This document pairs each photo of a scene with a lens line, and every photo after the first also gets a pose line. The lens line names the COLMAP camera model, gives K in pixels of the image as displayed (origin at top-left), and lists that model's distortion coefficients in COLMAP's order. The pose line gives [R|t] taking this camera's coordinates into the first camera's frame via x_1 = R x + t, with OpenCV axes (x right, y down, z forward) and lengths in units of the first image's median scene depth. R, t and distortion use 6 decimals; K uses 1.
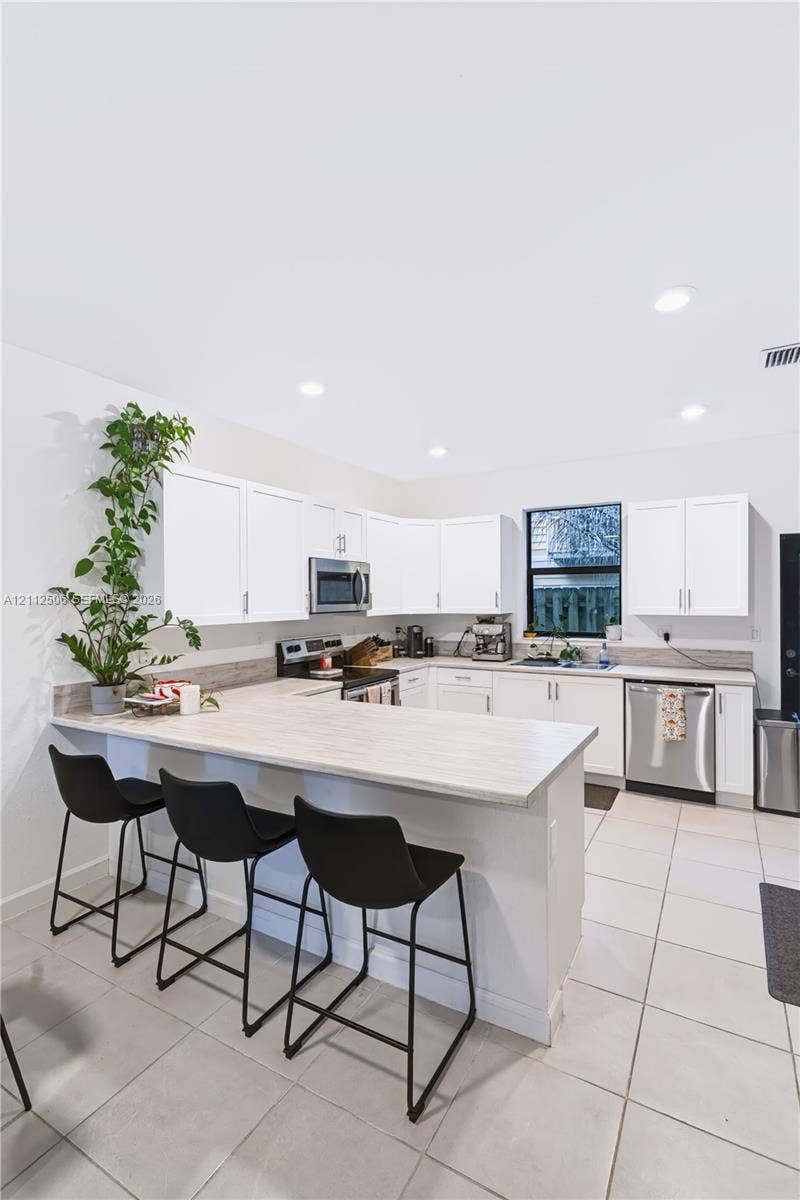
lens RADIAL K [[560.1, 0, 400.0], [0, 560.1, 600.0], [0, 0, 1]] dist [-0.000813, -0.000282]
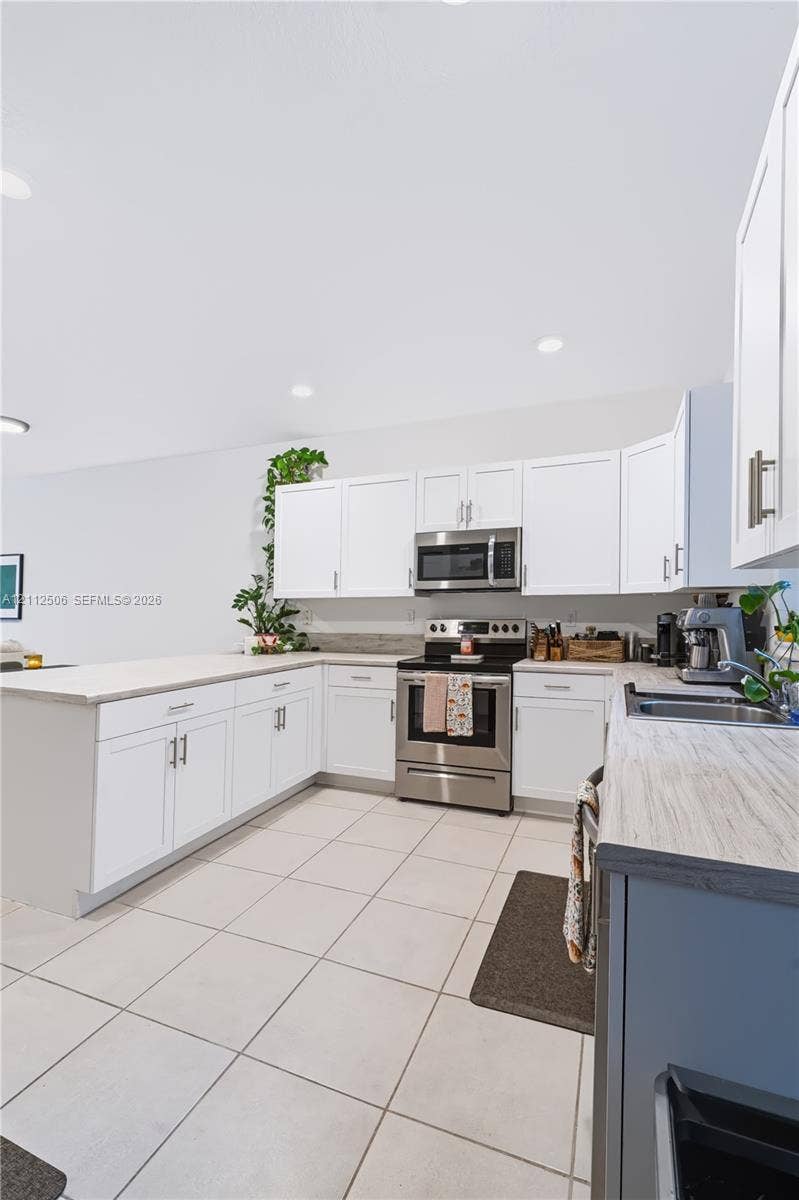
lens RADIAL K [[538.8, 0, 399.5], [0, 538.8, 600.0], [0, 0, 1]] dist [-0.002826, -0.000149]
pose [[0.135870, -0.014125, -0.990626, 0.654299], [-0.003794, 0.999884, -0.014777, 0.046760], [0.990719, 0.005767, 0.135801, 0.719481]]
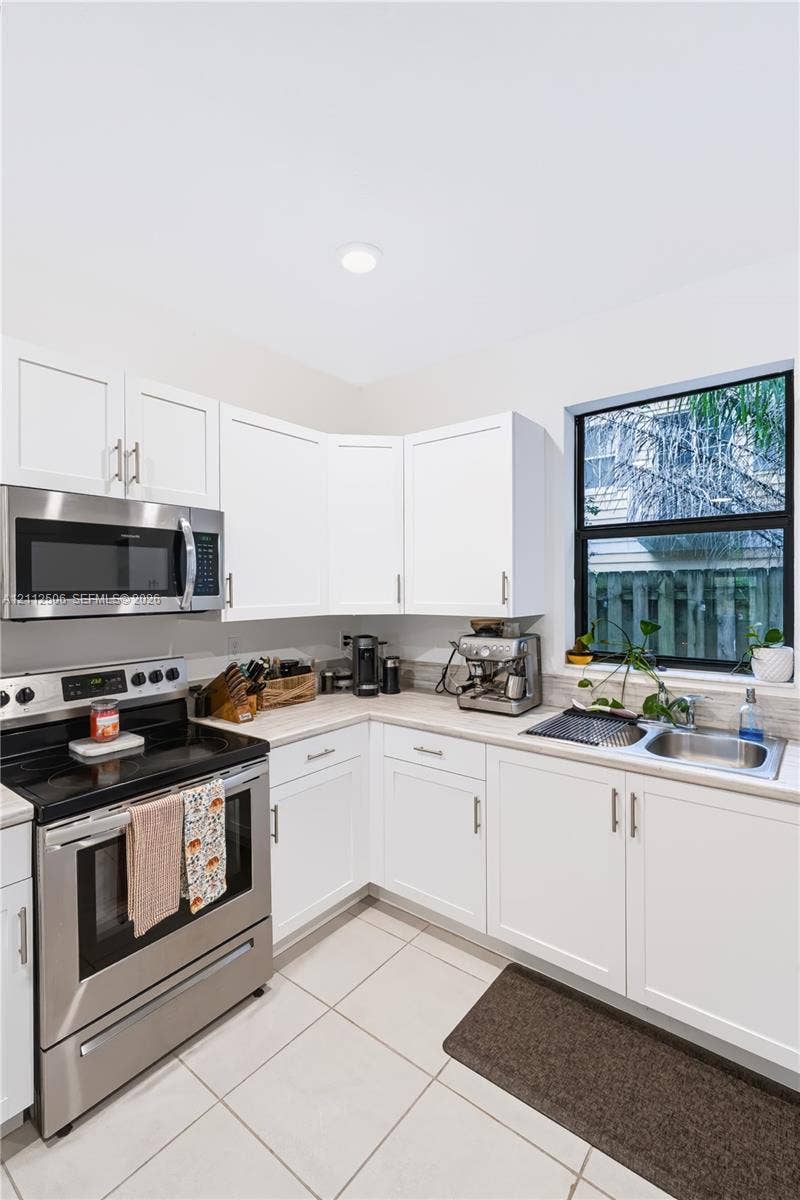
lens RADIAL K [[538.8, 0, 400.0], [0, 538.8, 600.0], [0, 0, 1]] dist [-0.002826, -0.000149]
pose [[0.989015, 0.003734, -0.147771, 0.159952], [-0.000852, 0.999808, 0.019559, 0.000728], [0.147815, -0.019218, 0.988828, 0.556882]]
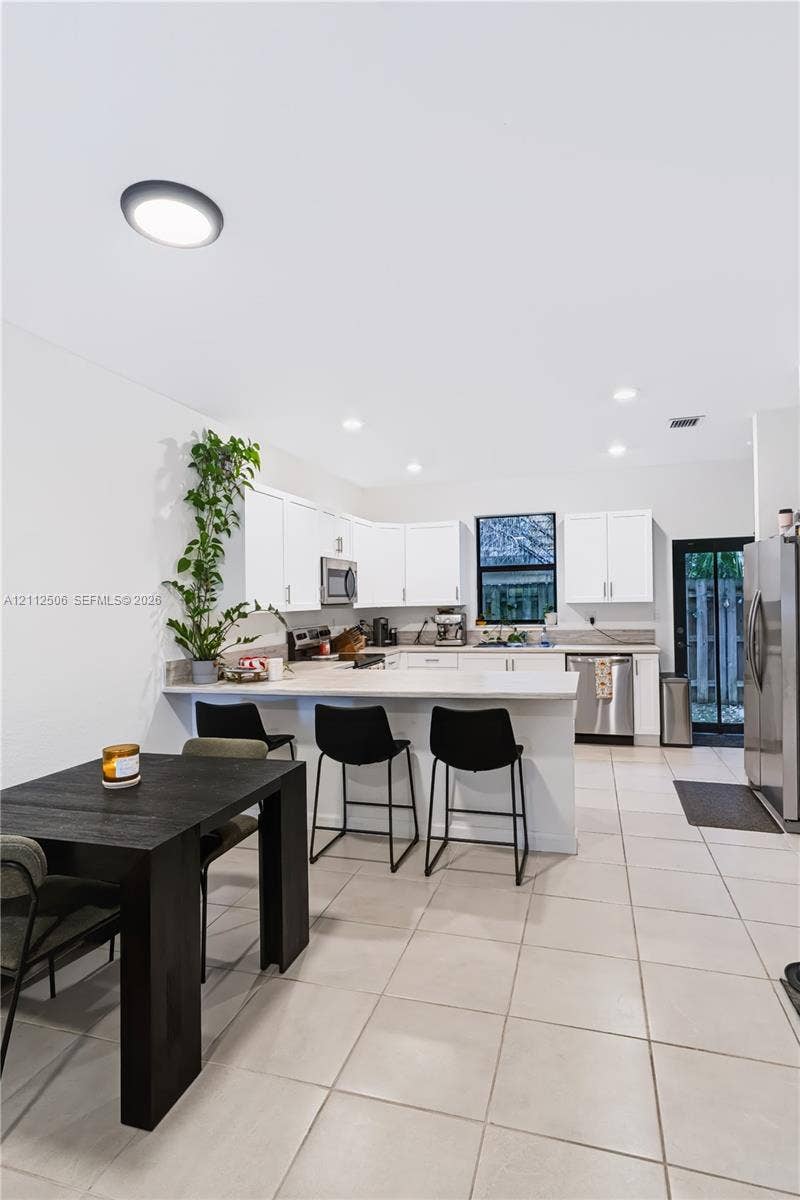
lens RADIAL K [[631.4, 0, 400.0], [0, 631.4, 600.0], [0, 0, 1]] dist [-0.000515, -0.000155]
pose [[0.974365, -0.013221, 0.224584, -0.252312], [0.014717, 0.999879, -0.004986, 0.019549], [-0.224491, 0.008163, 0.974442, -0.273273]]
